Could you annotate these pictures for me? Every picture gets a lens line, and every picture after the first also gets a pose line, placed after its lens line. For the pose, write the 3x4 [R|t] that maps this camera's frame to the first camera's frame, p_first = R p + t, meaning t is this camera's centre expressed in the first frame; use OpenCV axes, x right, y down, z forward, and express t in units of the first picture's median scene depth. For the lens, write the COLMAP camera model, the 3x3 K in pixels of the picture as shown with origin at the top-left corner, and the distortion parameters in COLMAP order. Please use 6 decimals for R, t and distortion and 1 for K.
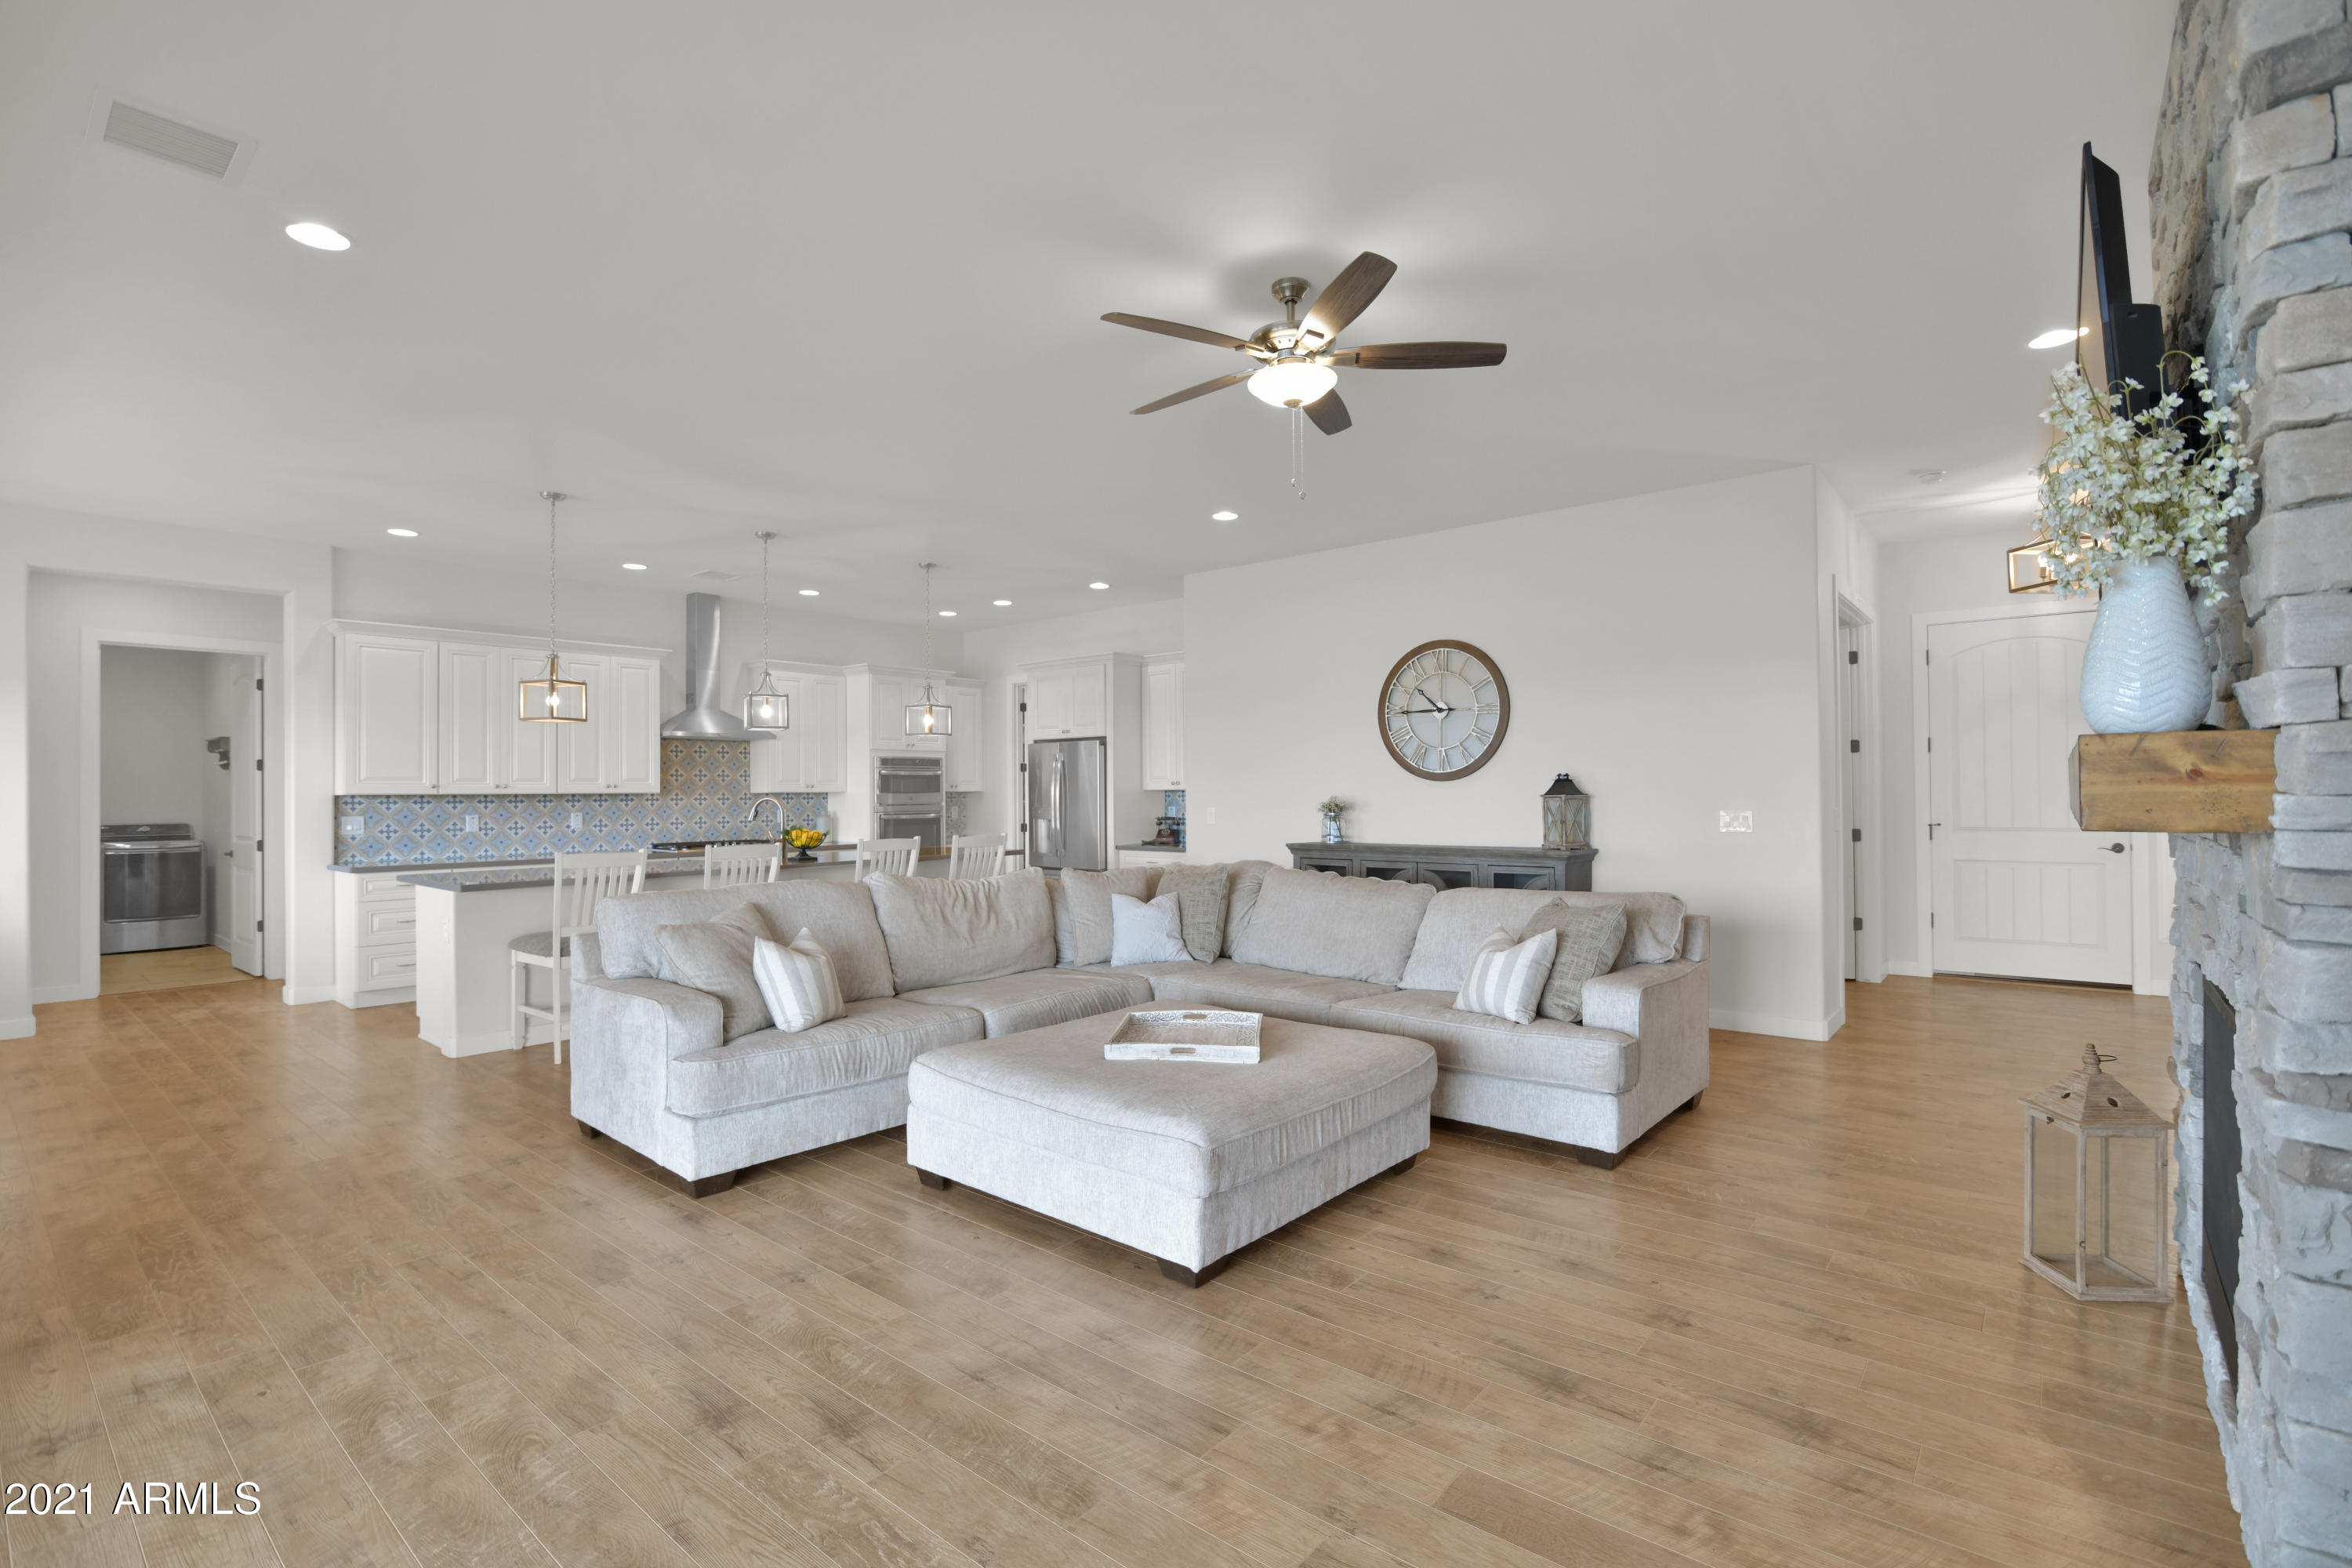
lens RADIAL K [[1066.0, 0, 1205.4], [0, 1066.0, 782.6], [0, 0, 1]] dist [-0.010617, -0.000484]
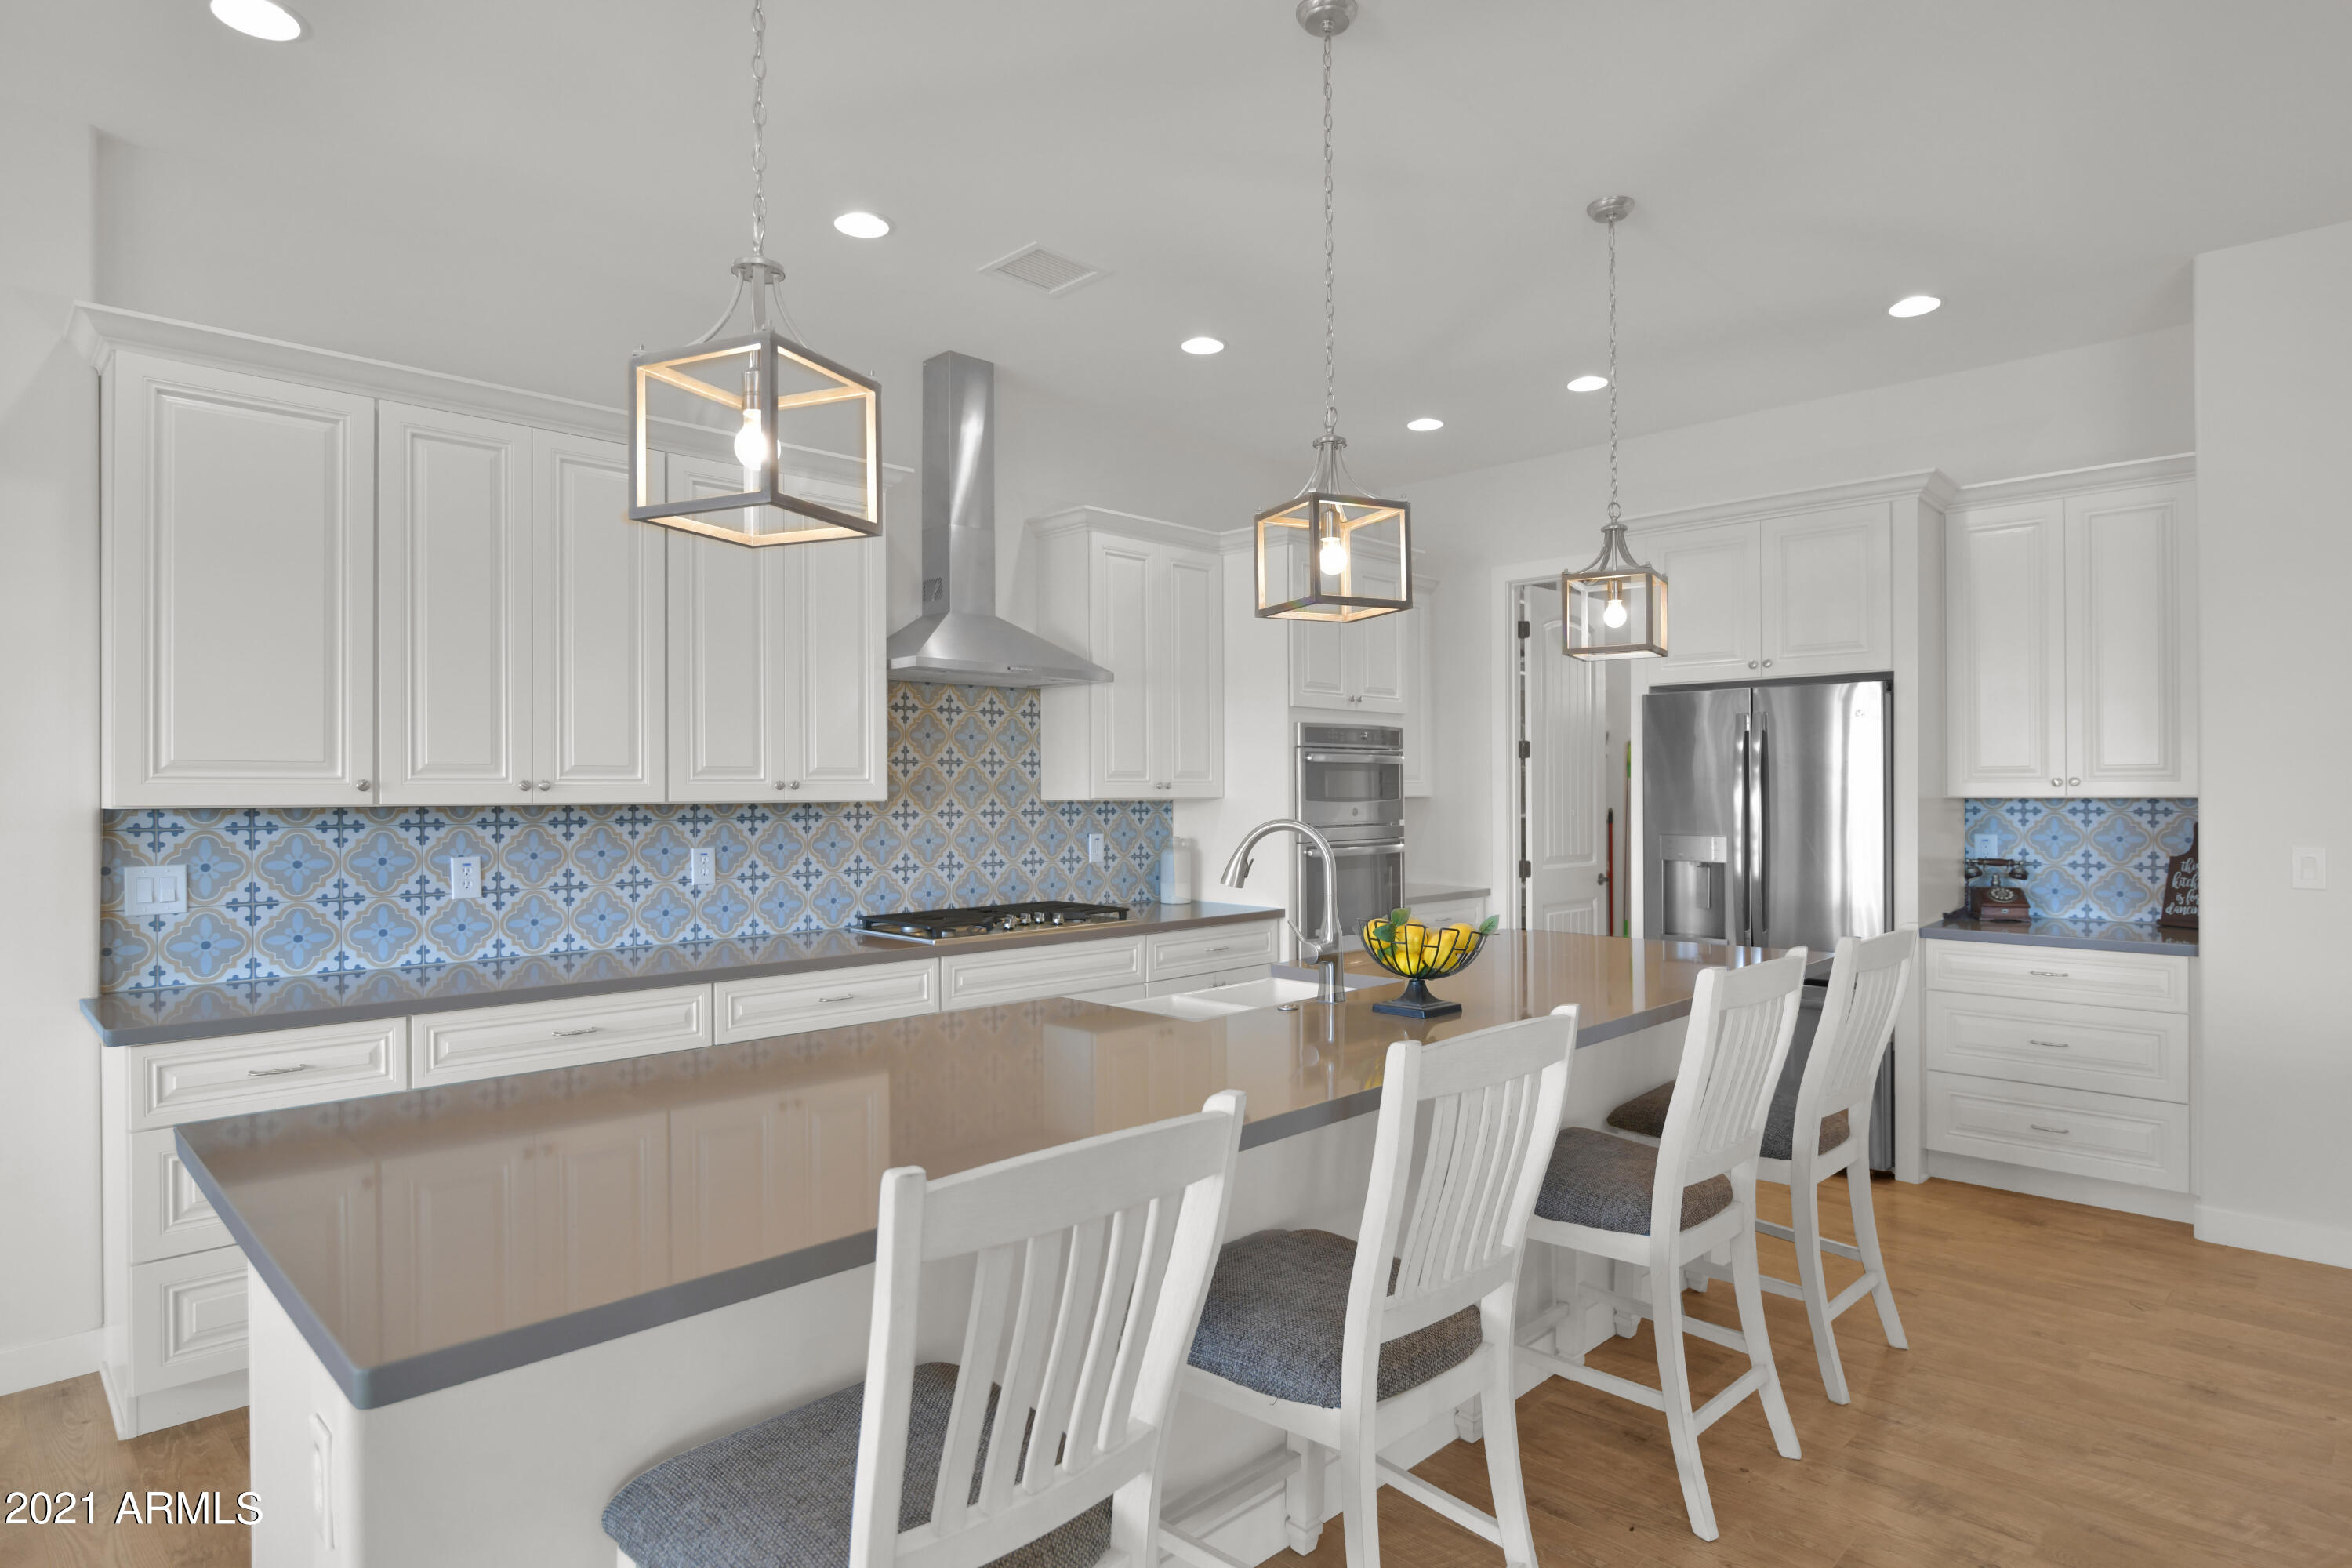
lens RADIAL K [[1326.6, 0, 1245.1], [0, 1326.6, 782.3], [0, 0, 1]] dist [0.004548, 0.000101]
pose [[0.997070, 0.002770, -0.076442, -0.350702], [-0.002602, 0.999994, 0.002294, 0.000416], [0.076448, -0.002089, 0.997071, 0.509612]]
